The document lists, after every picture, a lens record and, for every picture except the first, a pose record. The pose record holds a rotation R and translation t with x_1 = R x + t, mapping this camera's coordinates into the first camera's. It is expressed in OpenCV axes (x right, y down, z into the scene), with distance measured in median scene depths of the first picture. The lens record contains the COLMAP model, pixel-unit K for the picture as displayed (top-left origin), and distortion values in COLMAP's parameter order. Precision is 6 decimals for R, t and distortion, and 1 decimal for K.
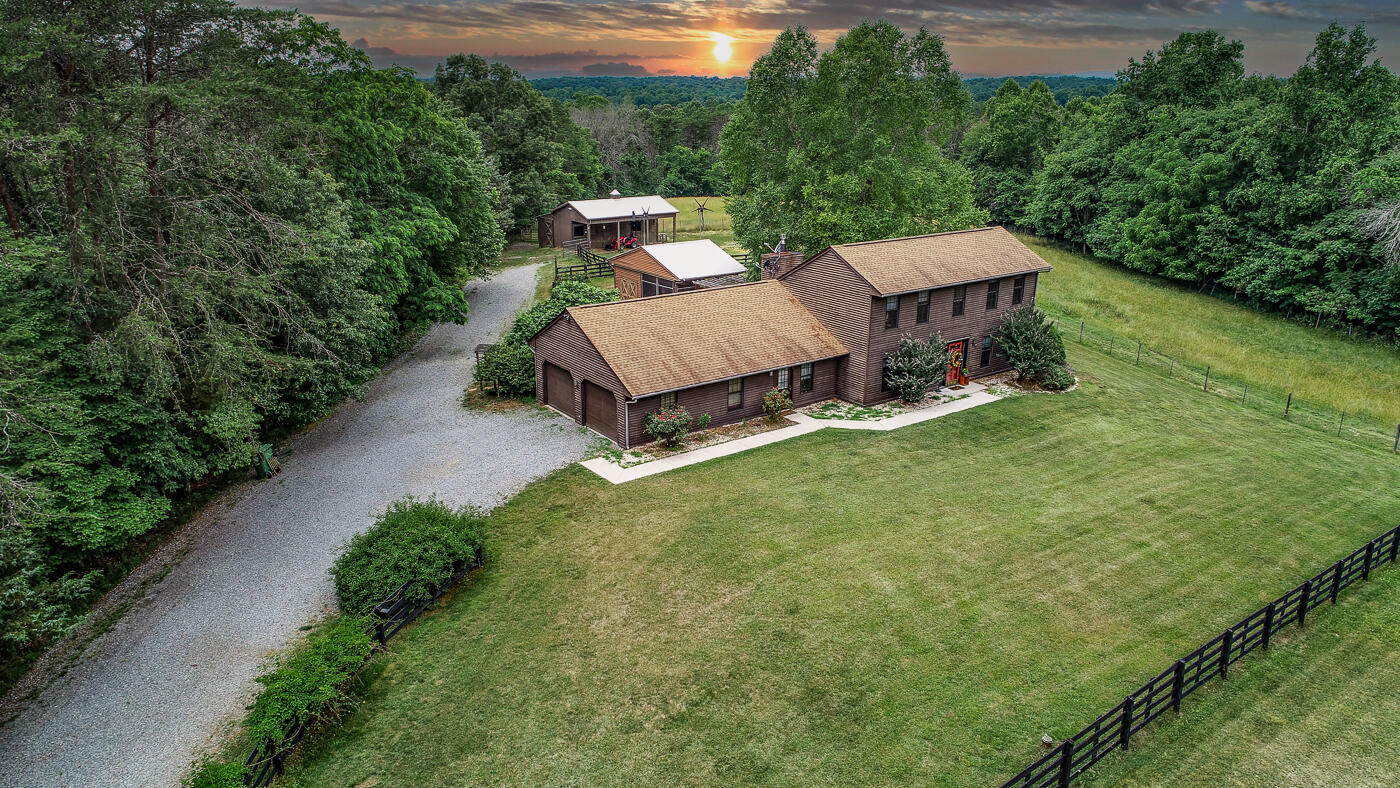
lens RADIAL K [[943.9, 0, 700.5], [0, 943.9, 390.5], [0, 0, 1]] dist [0.003871, -0.000196]
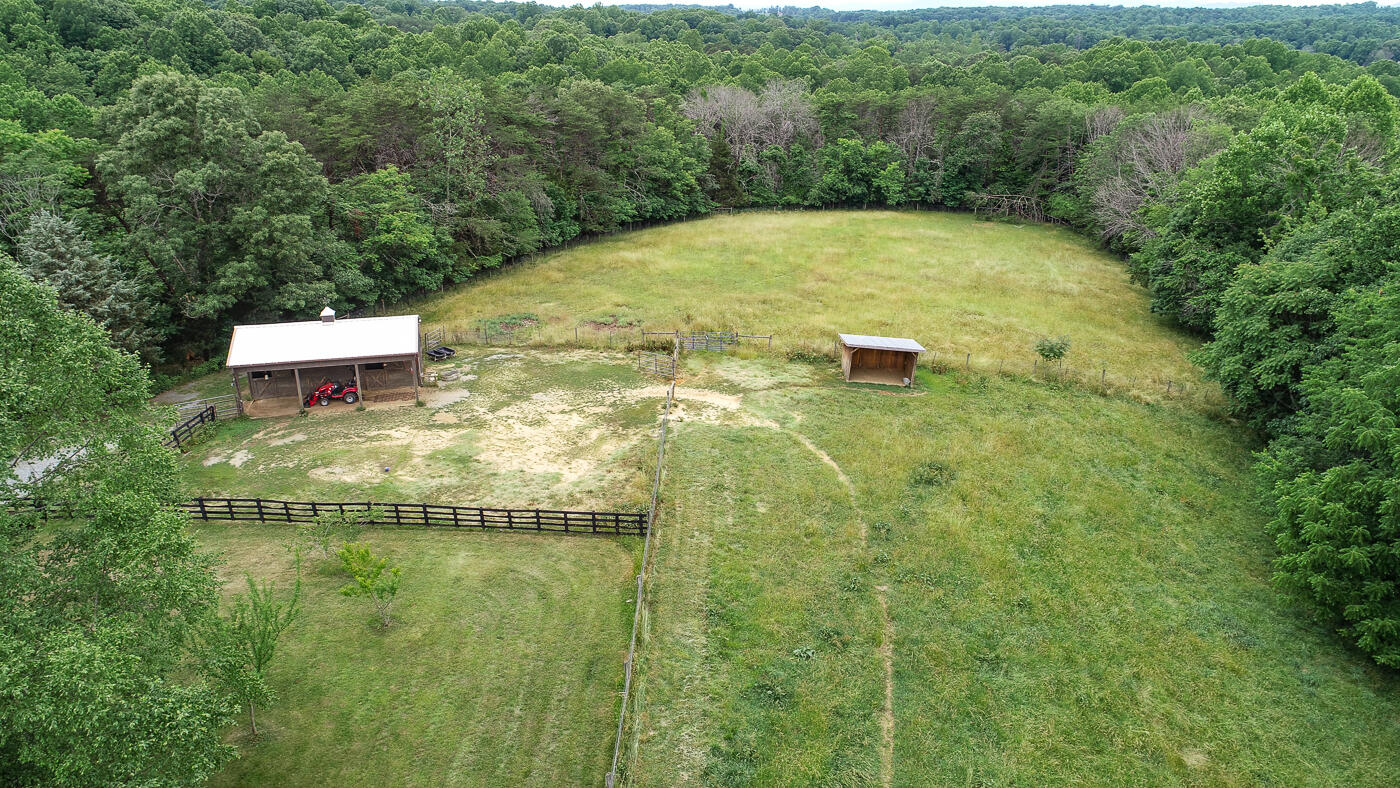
lens RADIAL K [[943.9, 0, 700.5], [0, 943.9, 390.5], [0, 0, 1]] dist [0.003871, -0.000196]
pose [[0.926053, 0.138345, -0.351123, 0.743312], [-0.113972, 0.989466, 0.089265, -0.500456], [0.359773, -0.042646, 0.932065, 1.057360]]
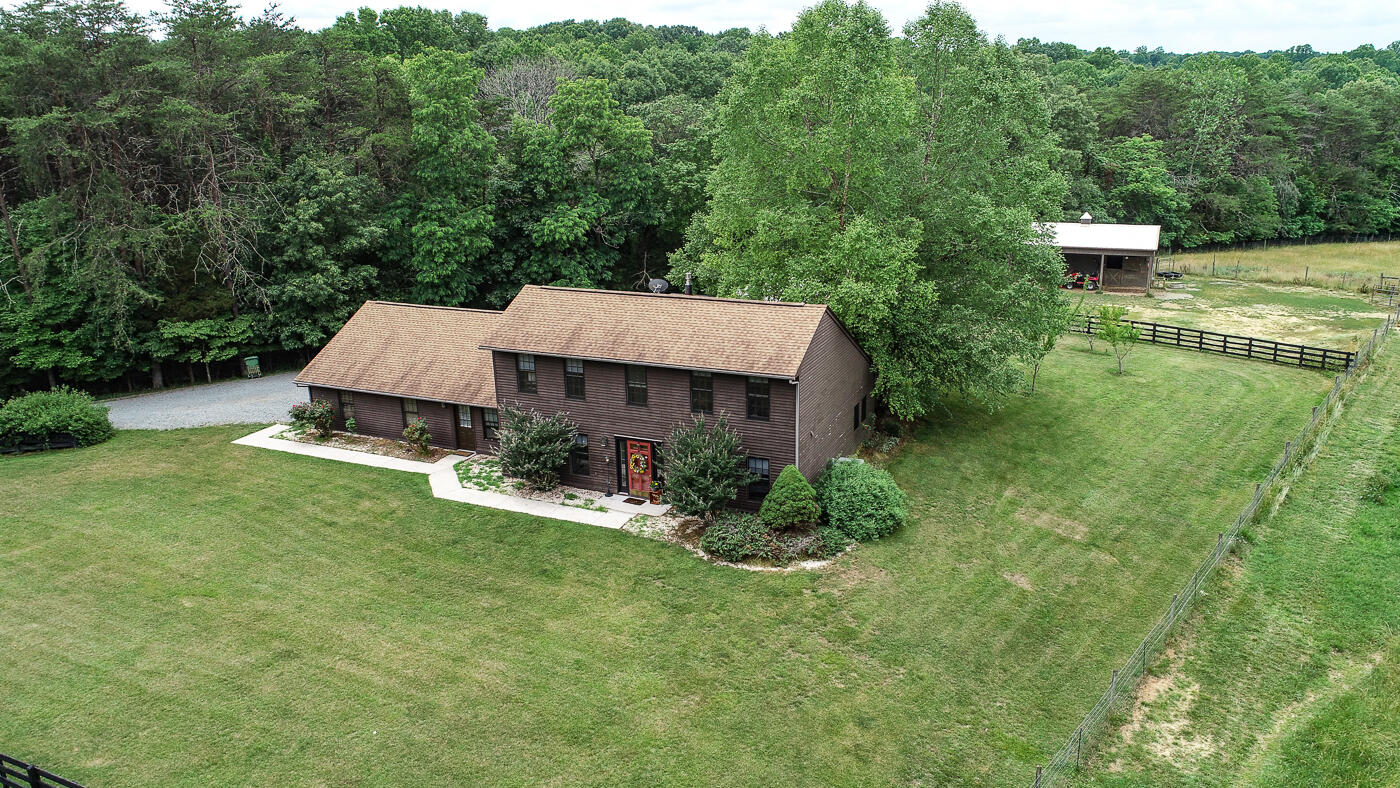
lens RADIAL K [[1017.8, 0, 700.6], [0, 1017.8, 388.1], [0, 0, 1]] dist [0.003872, 0.002206]
pose [[0.485962, 0.229392, -0.843339, 1.020296], [-0.235795, 0.963571, 0.126222, -0.216671], [0.841571, 0.137516, 0.522348, 0.656428]]
